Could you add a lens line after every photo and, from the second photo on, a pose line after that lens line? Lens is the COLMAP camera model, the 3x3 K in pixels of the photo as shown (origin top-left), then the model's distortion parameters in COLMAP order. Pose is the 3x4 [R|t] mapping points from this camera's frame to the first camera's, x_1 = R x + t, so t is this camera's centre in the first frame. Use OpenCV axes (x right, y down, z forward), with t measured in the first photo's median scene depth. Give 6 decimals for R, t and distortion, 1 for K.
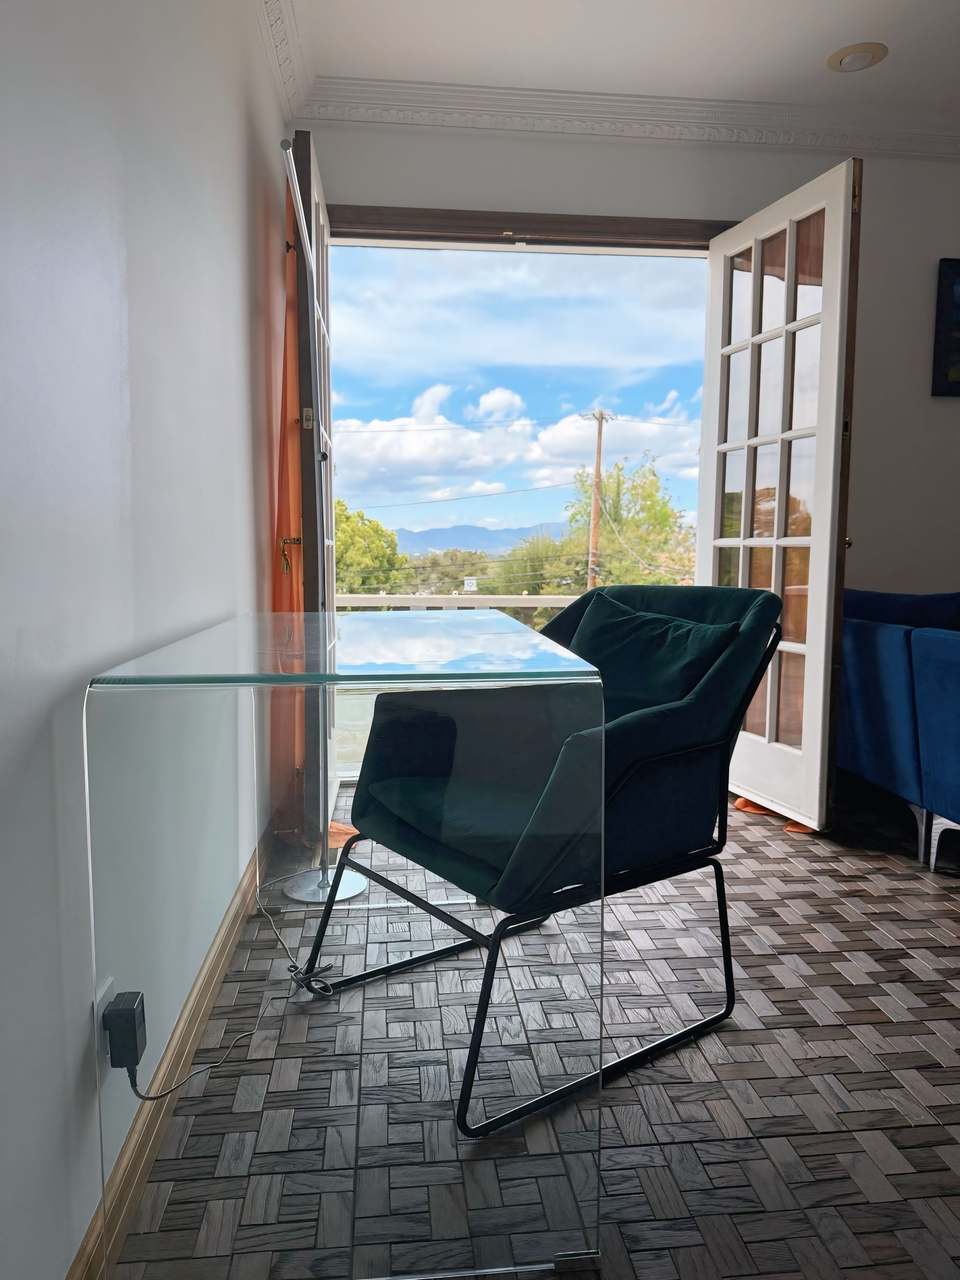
lens RADIAL K [[912.5, 0, 482.2], [0, 912.5, 637.5], [0, 0, 1]] dist [0.010996, -0.010124]
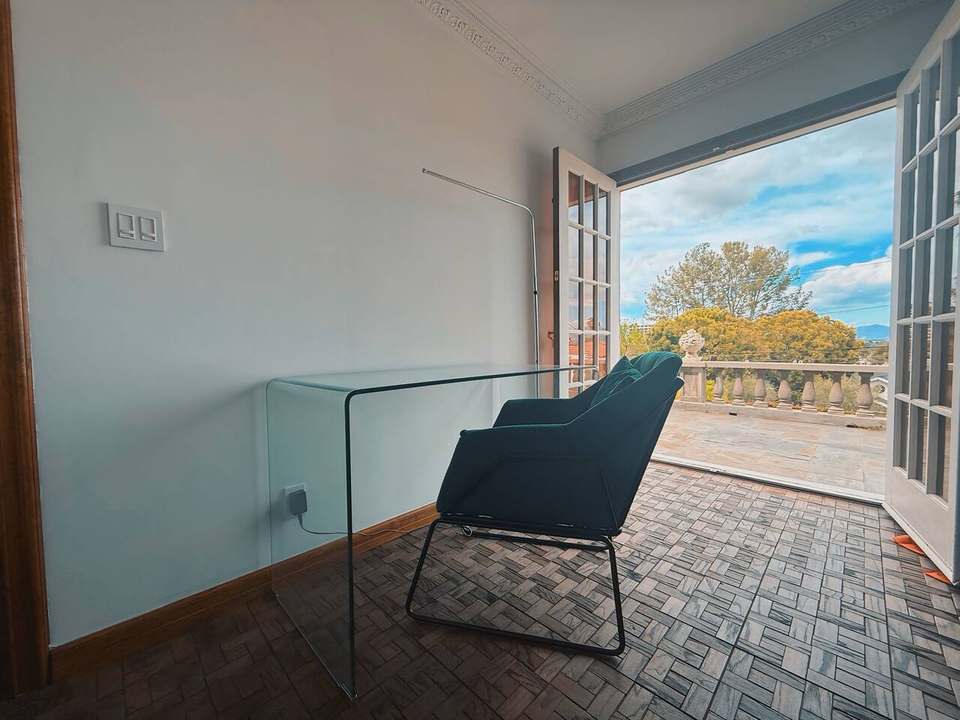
lens RADIAL K [[379.1, 0, 478.8], [0, 379.1, 363.6], [0, 0, 1]] dist [-0.002058, -0.000124]
pose [[0.619457, 0.027168, -0.784561, 0.358633], [-0.056491, 0.998353, -0.010032, -0.014271], [0.782996, 0.050535, 0.619971, 0.268111]]
